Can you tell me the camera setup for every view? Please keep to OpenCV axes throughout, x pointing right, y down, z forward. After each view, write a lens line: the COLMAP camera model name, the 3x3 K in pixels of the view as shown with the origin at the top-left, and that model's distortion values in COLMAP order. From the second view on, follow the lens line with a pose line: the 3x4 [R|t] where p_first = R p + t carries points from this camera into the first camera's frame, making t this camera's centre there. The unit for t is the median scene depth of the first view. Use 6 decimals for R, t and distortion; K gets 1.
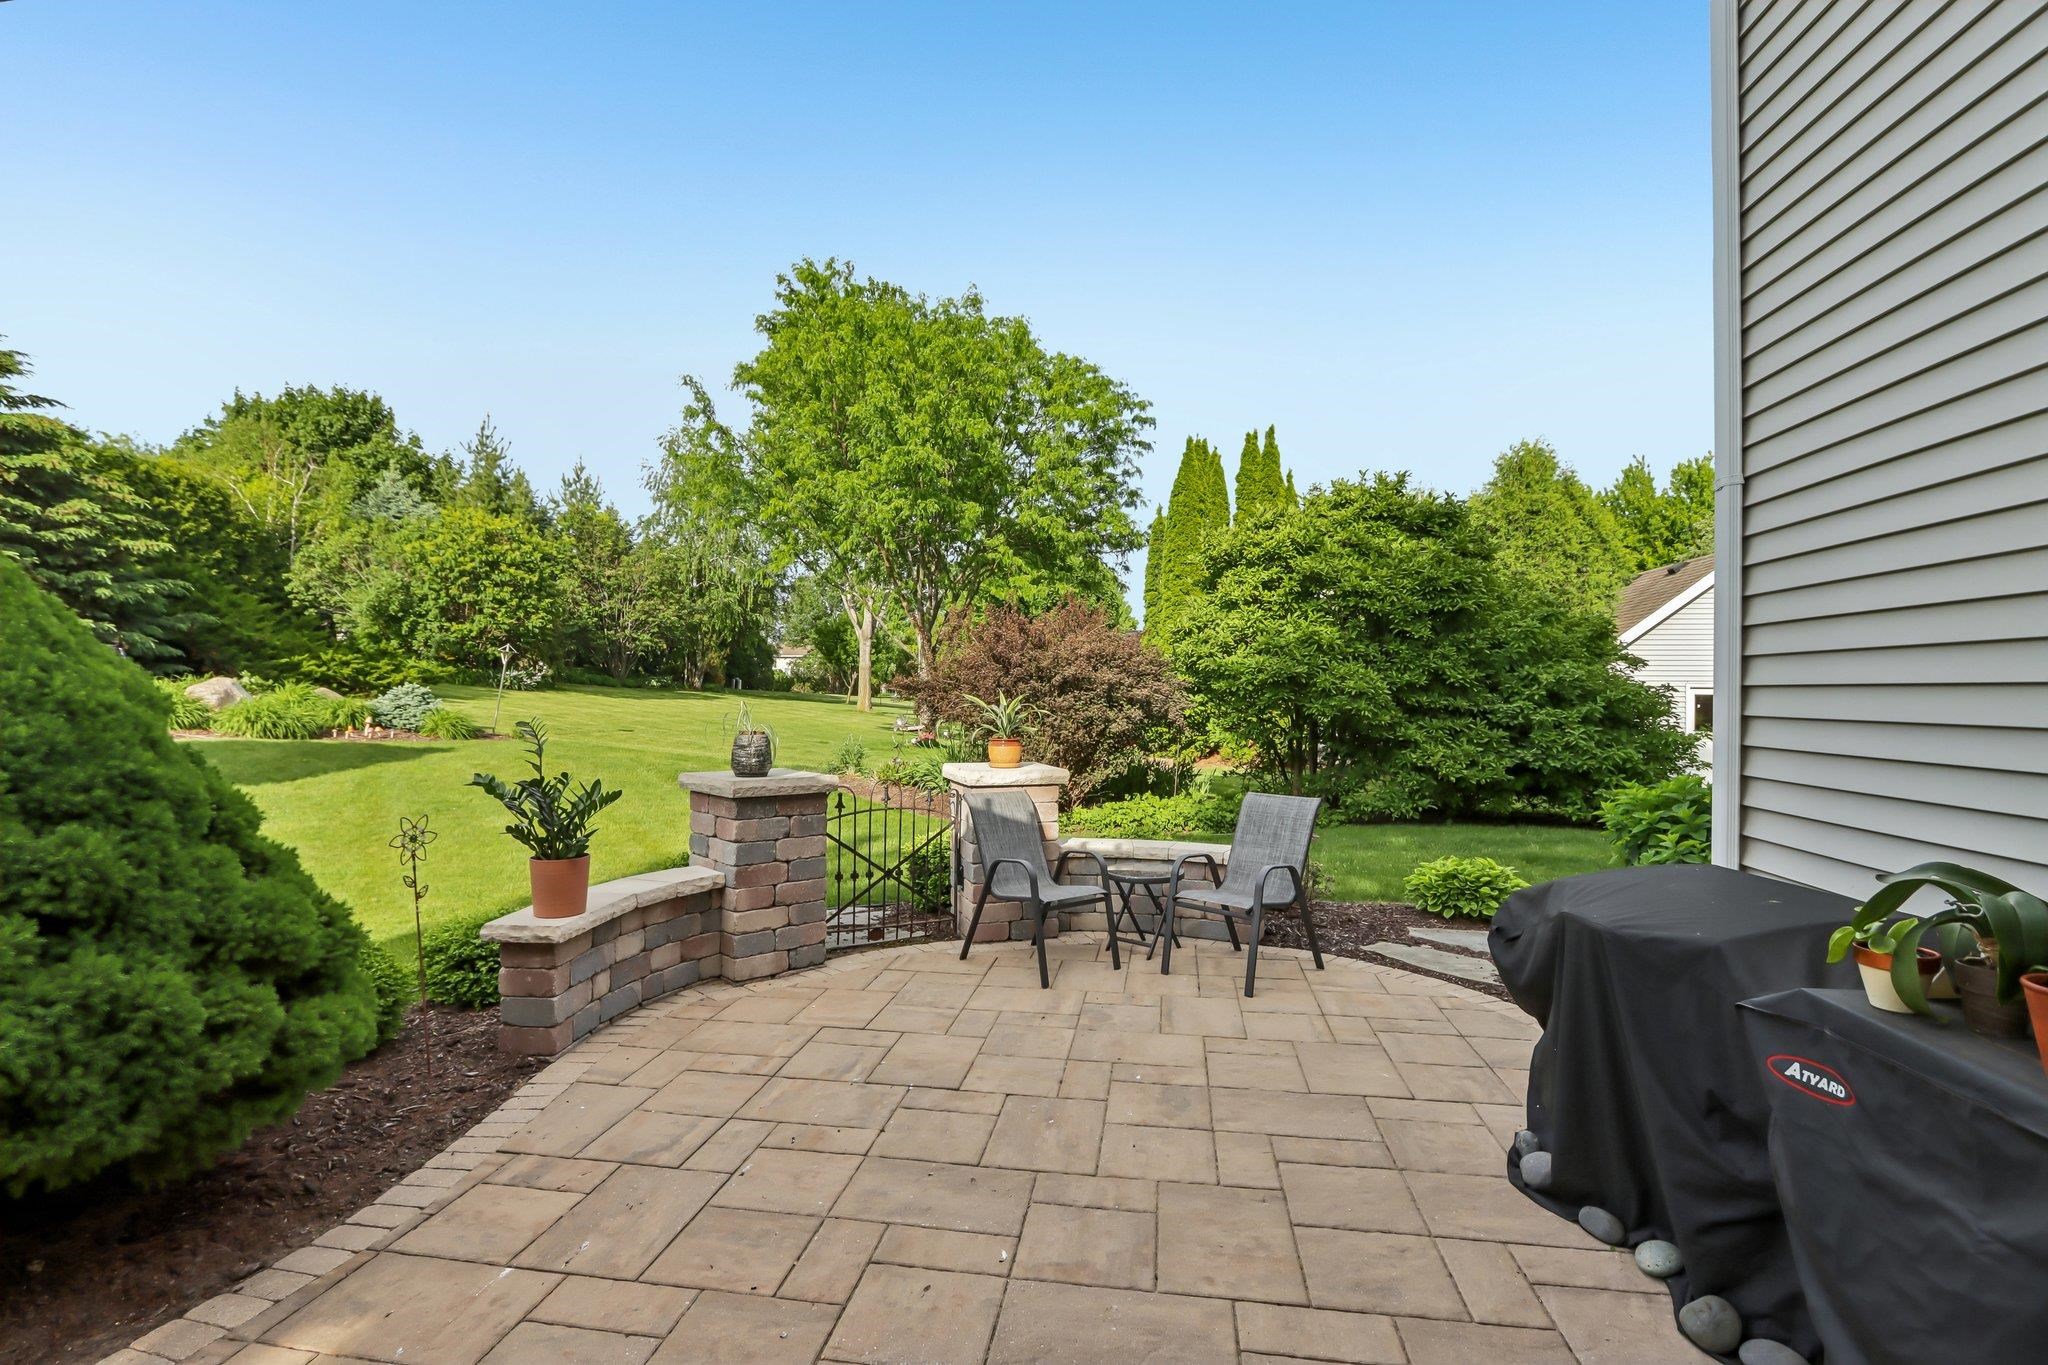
lens RADIAL K [[979.7, 0, 1020.3], [0, 979.7, 686.1], [0, 0, 1]] dist [-0.020277, -0.000064]
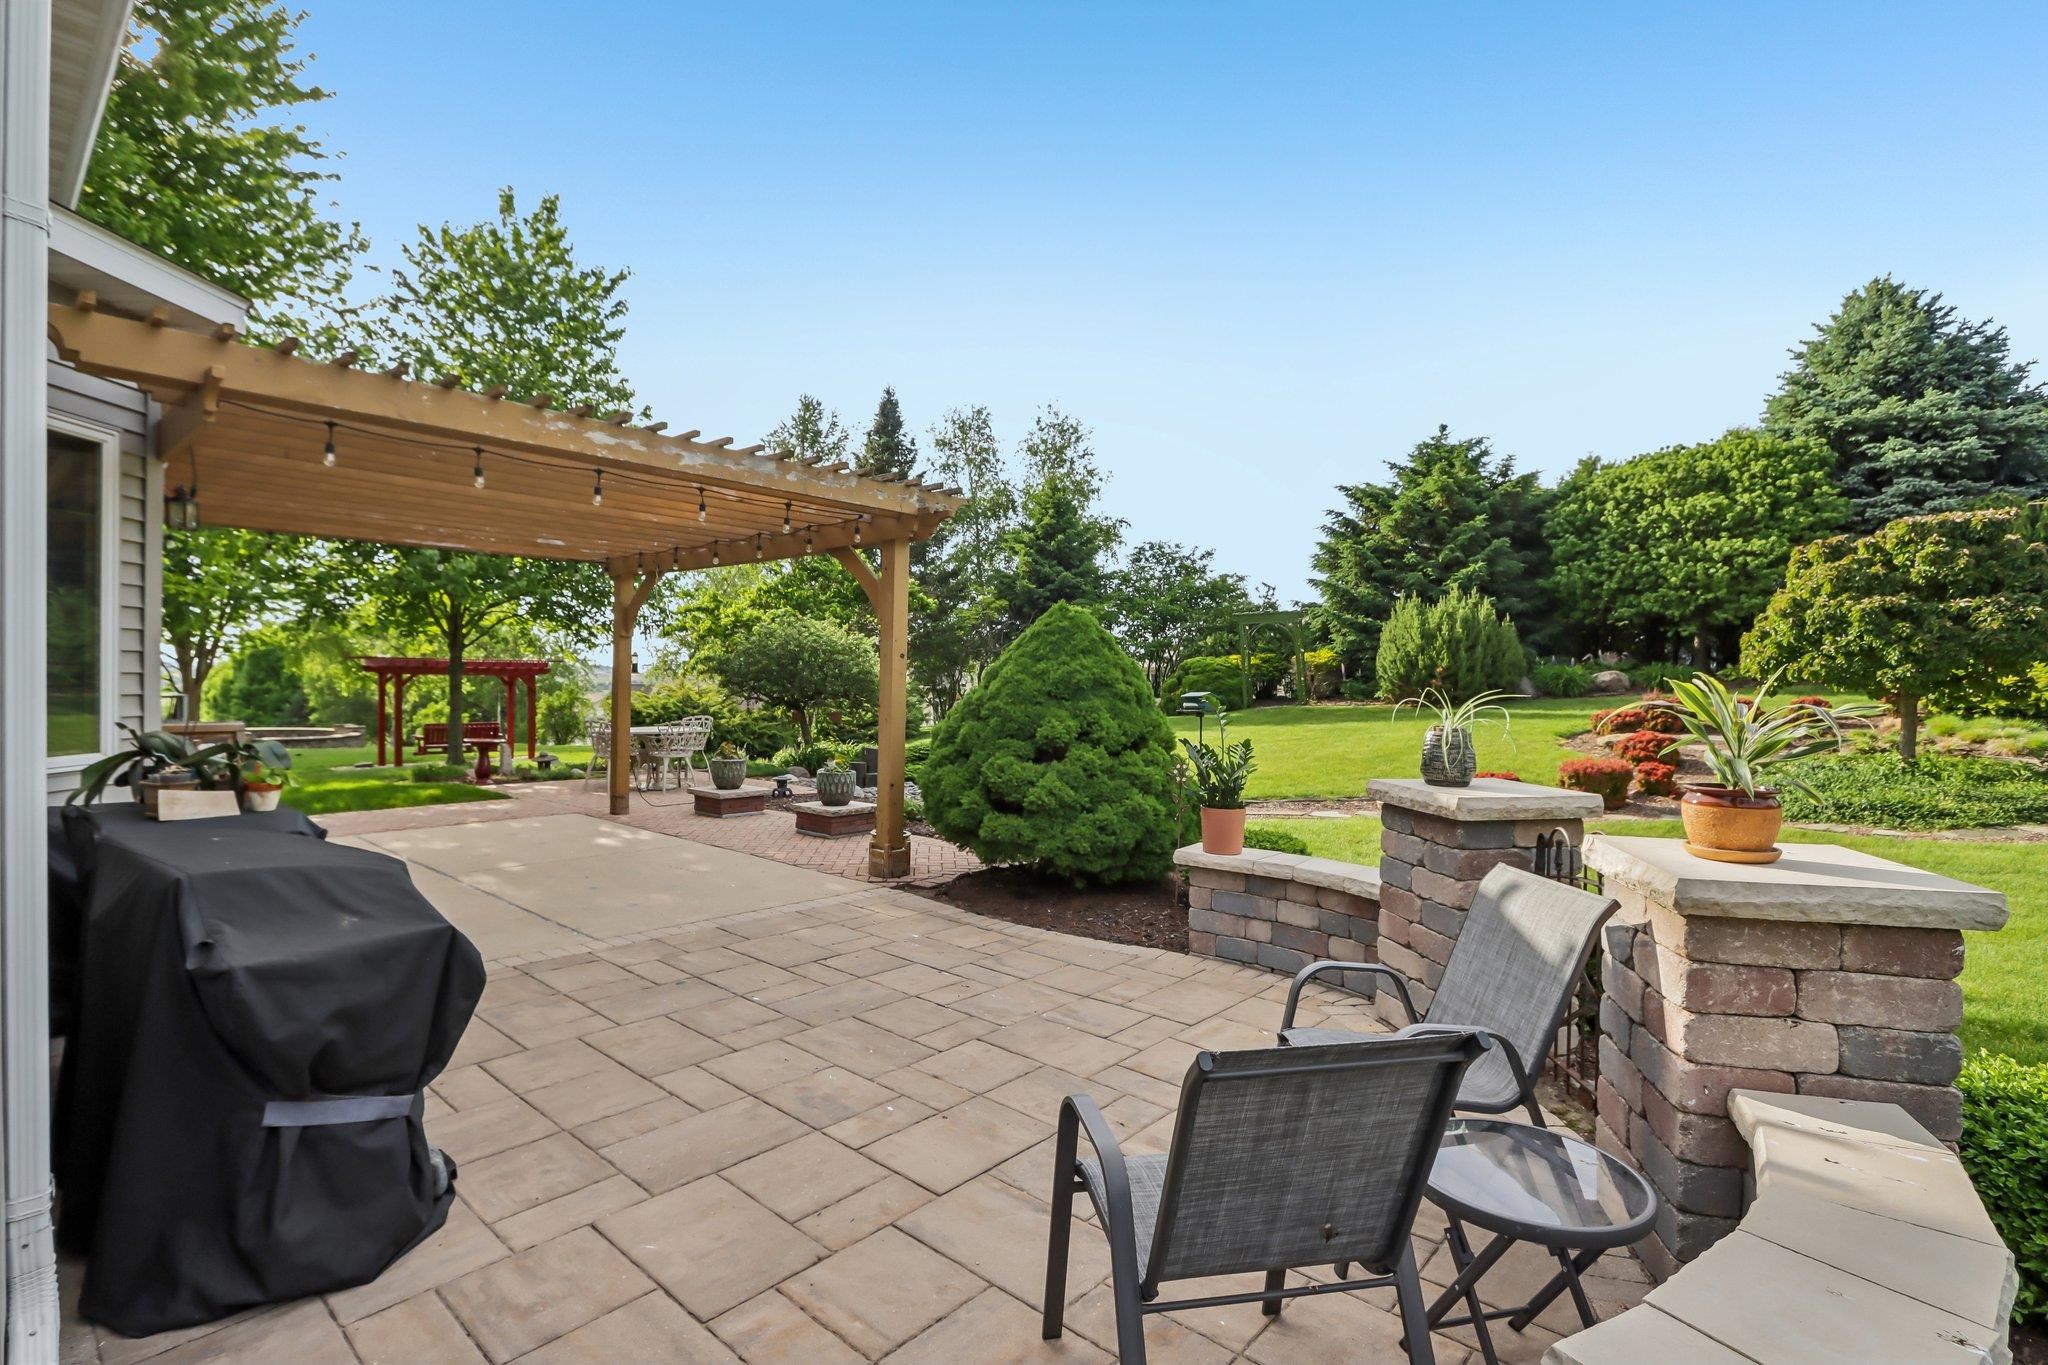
lens RADIAL K [[979.7, 0, 1011.8], [0, 979.7, 679.8], [0, 0, 1]] dist [-0.020277, -0.000064]
pose [[-0.547782, -0.012416, -0.836529, 0.253042], [-0.012587, 0.999899, -0.006598, 0.006716], [0.836527, 0.006915, -0.547882, 0.496436]]
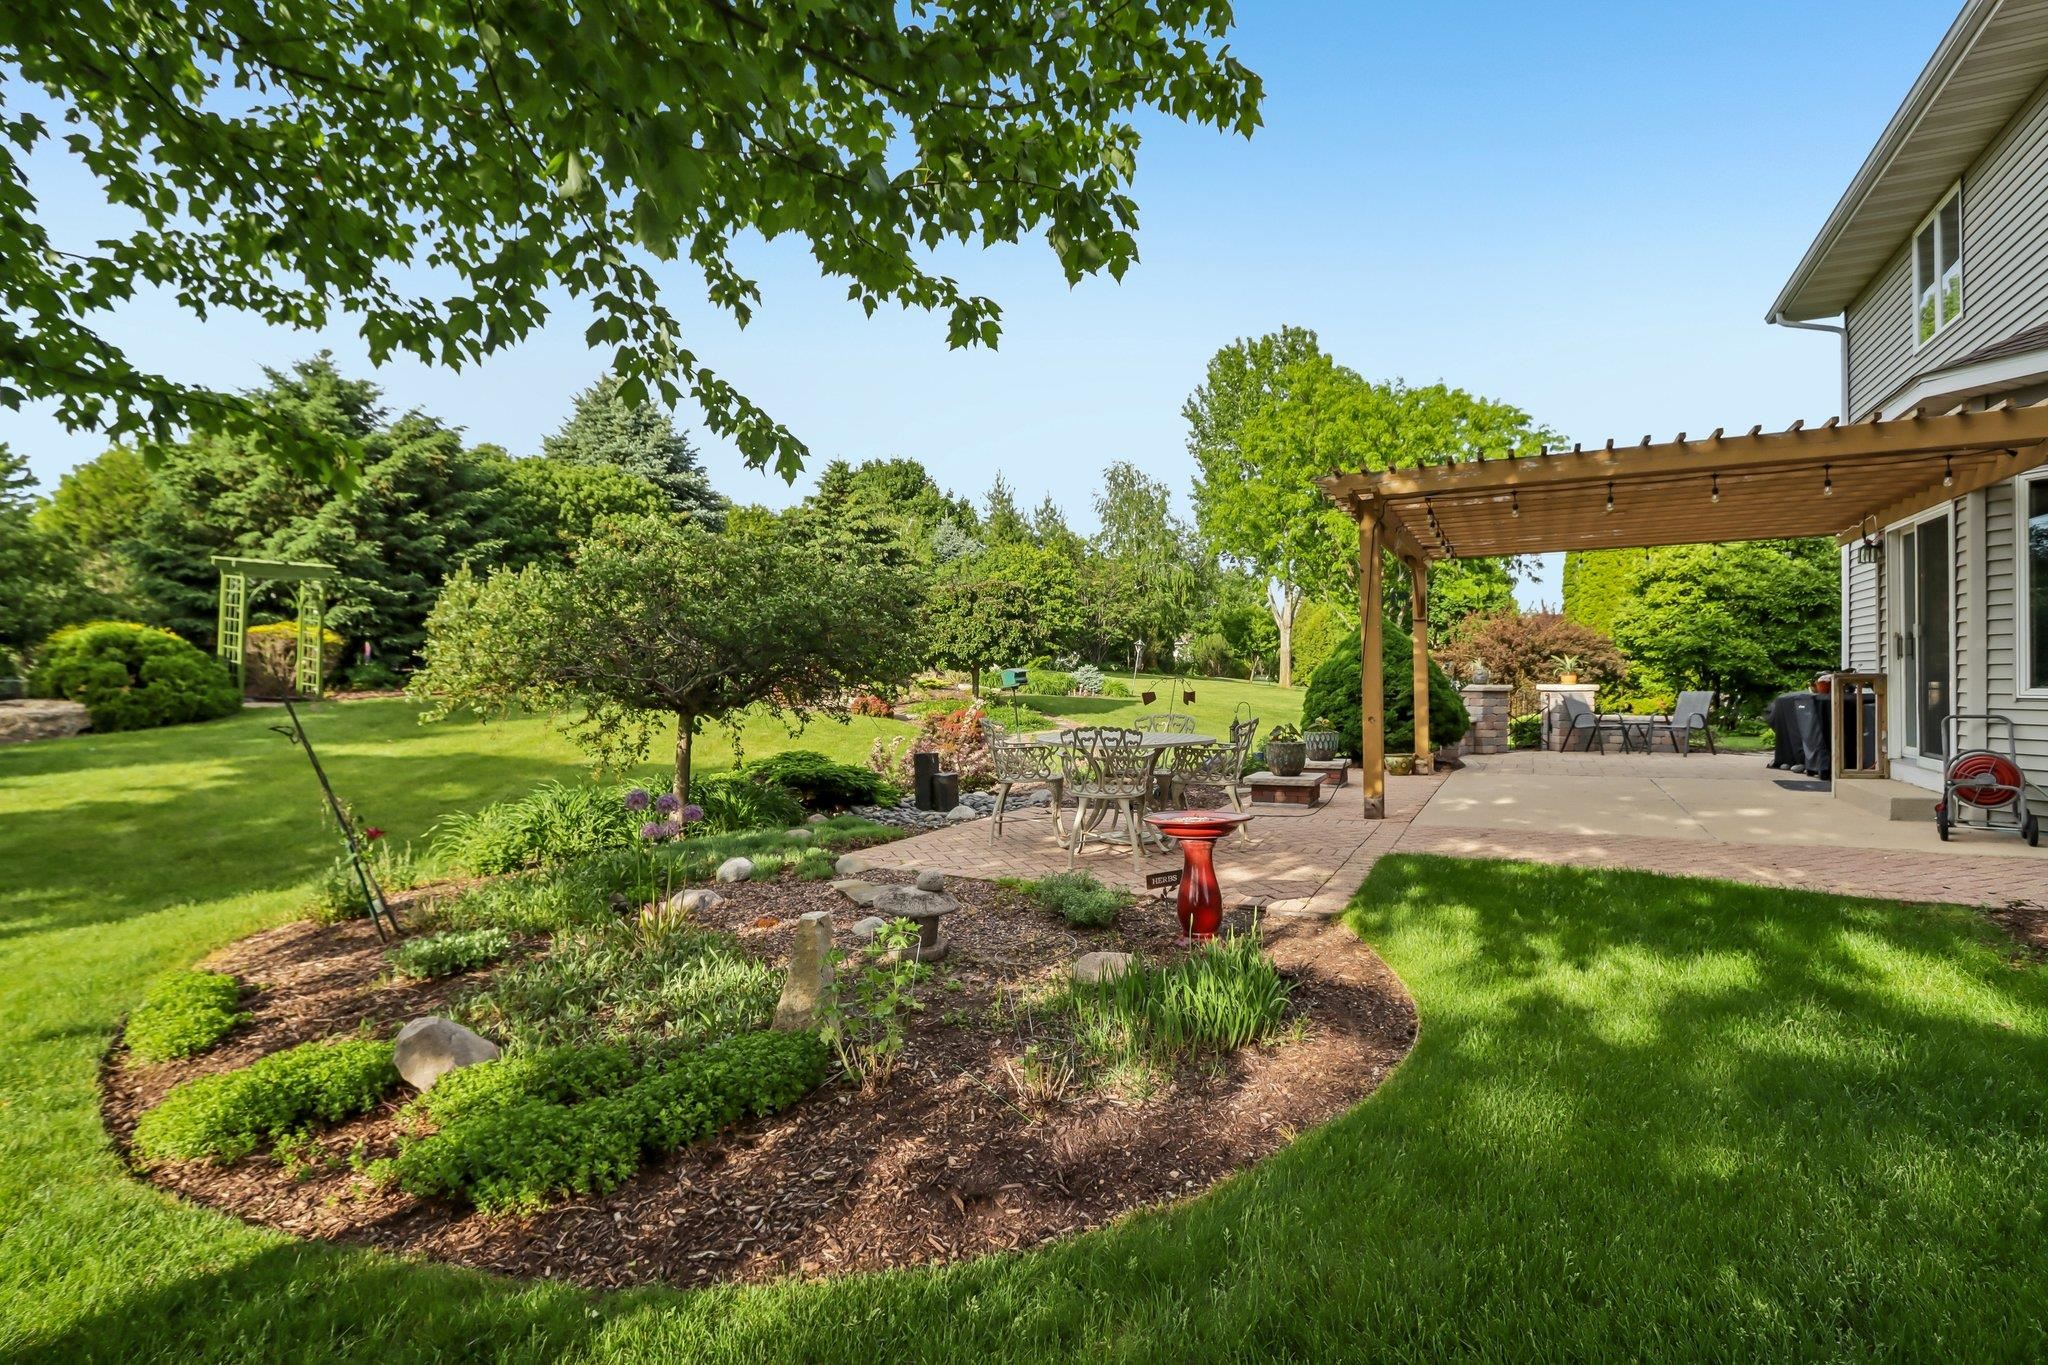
lens RADIAL K [[979.7, 0, 1012.9], [0, 979.7, 680.8], [0, 0, 1]] dist [-0.020277, -0.000064]
pose [[0.941746, -0.011139, -0.336141, -0.273625], [0.014087, 0.999881, 0.006331, 0.019372], [0.336030, -0.010697, 0.941790, -0.960423]]
